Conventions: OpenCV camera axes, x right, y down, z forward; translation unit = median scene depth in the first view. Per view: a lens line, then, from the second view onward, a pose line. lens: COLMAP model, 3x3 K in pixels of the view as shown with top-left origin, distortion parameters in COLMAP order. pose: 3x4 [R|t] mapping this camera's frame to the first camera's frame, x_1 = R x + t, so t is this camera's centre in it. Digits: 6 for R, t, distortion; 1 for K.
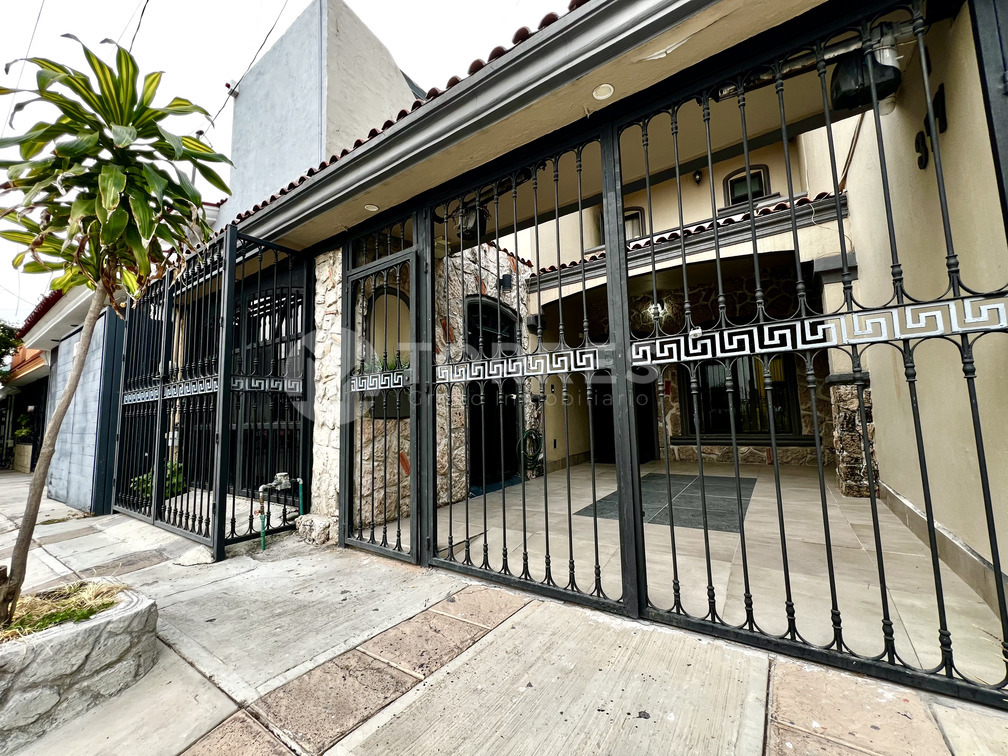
lens RADIAL K [[405.4, 0, 500.8], [0, 405.4, 377.0], [0, 0, 1]] dist [-0.000697, -0.000372]
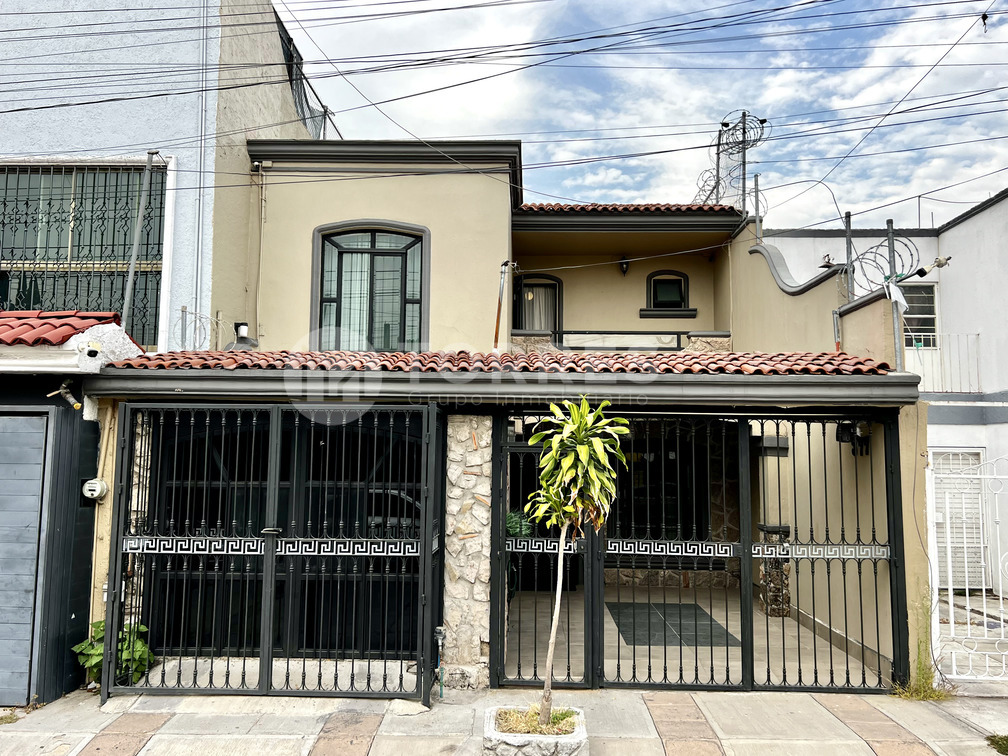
lens RADIAL K [[805.6, 0, 504.0], [0, 805.6, 378.0], [0, 0, 1]] dist [-0.000812, -0.001664]
pose [[0.839231, 0.099984, 0.534504, -1.034765], [-0.093168, 0.994854, -0.039813, -0.226845], [-0.535735, -0.016386, 0.844227, -0.575913]]
